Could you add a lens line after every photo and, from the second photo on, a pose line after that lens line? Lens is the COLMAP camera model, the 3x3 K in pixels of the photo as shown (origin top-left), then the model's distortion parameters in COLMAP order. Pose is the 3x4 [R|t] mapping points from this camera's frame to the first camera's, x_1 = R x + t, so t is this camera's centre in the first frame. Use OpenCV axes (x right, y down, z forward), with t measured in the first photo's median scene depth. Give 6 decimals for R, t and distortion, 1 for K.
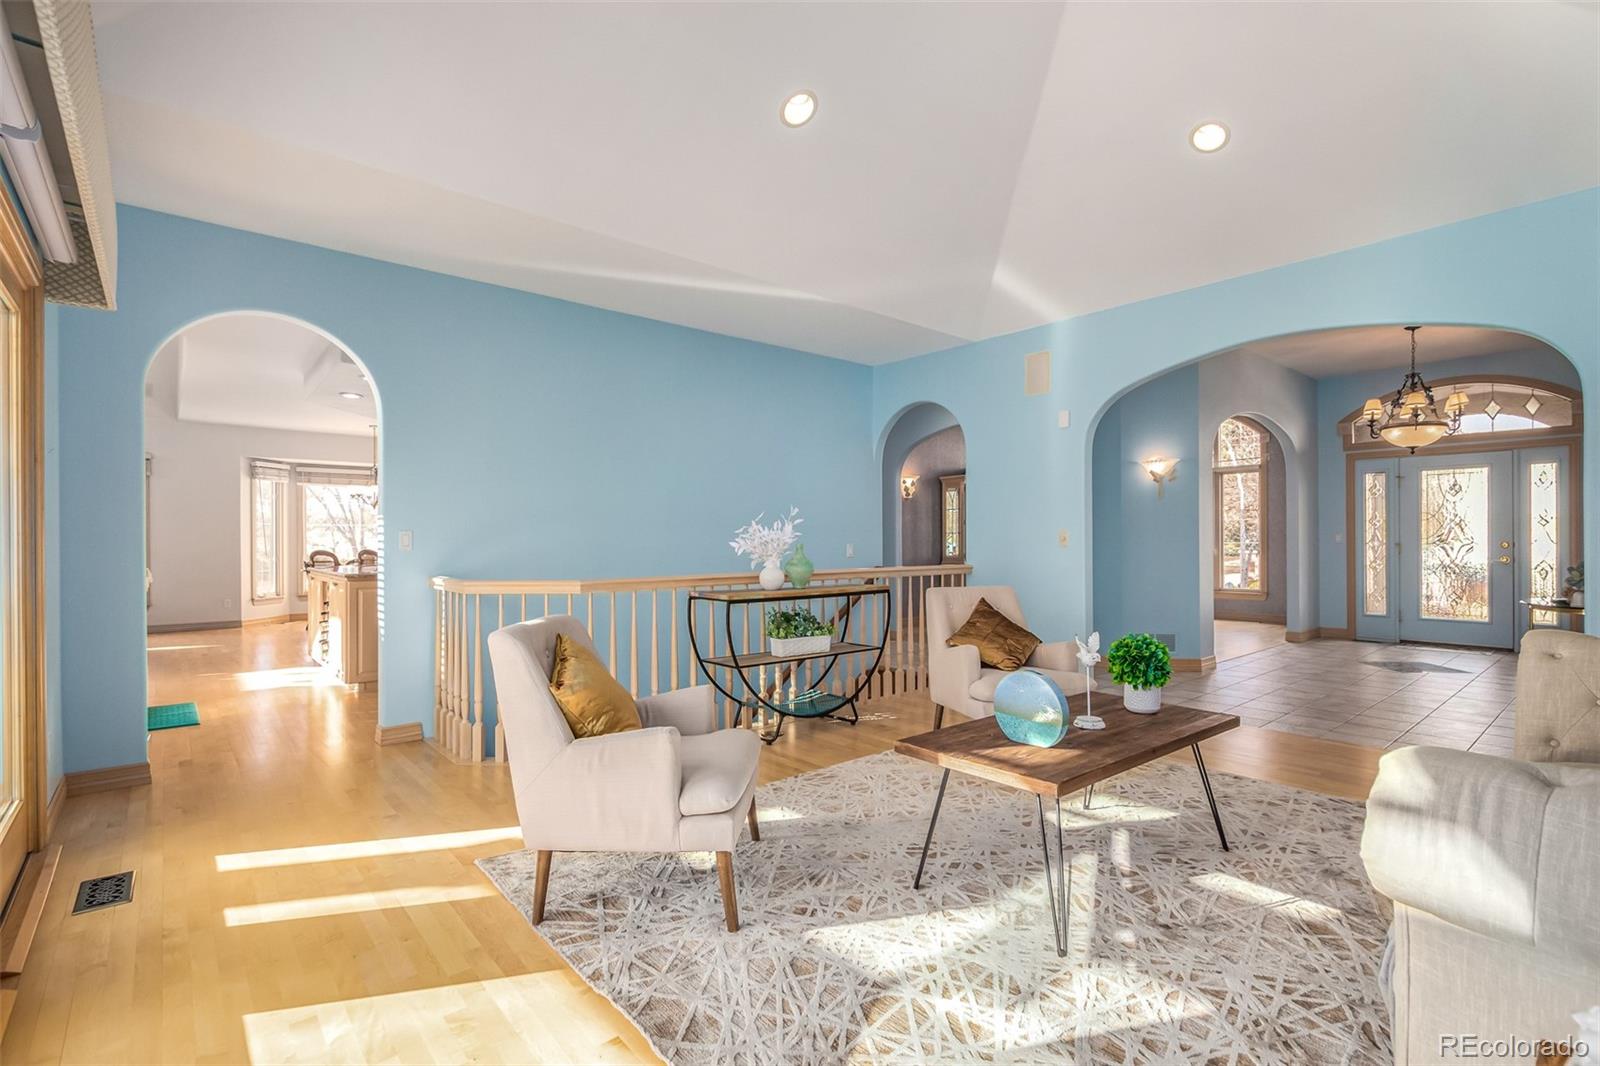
lens RADIAL K [[737.9, 0, 816.7], [0, 737.9, 544.8], [0, 0, 1]] dist [0.003739, 0.000384]
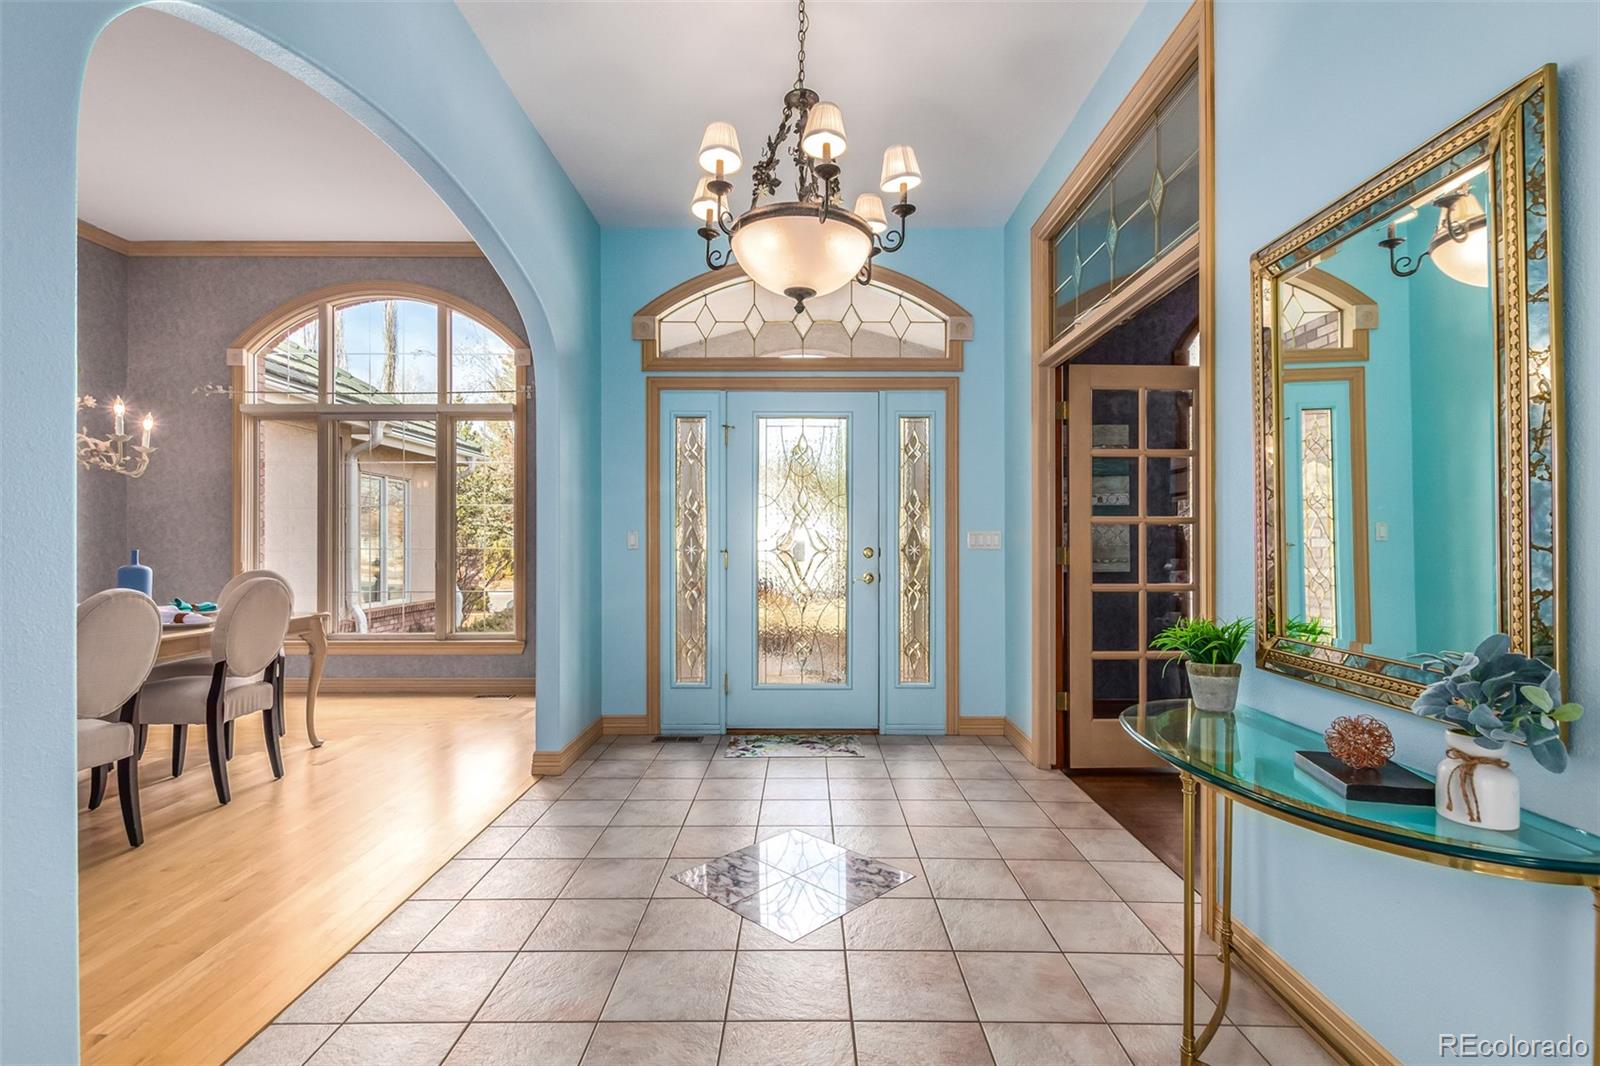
lens RADIAL K [[737.9, 0, 816.7], [0, 737.9, 544.8], [0, 0, 1]] dist [0.003739, 0.000384]
pose [[0.655876, 0.000828, 0.754868, 0.401768], [-0.001967, 0.999998, 0.000613, -0.005438], [-0.754866, -0.001887, 0.655876, 0.567335]]
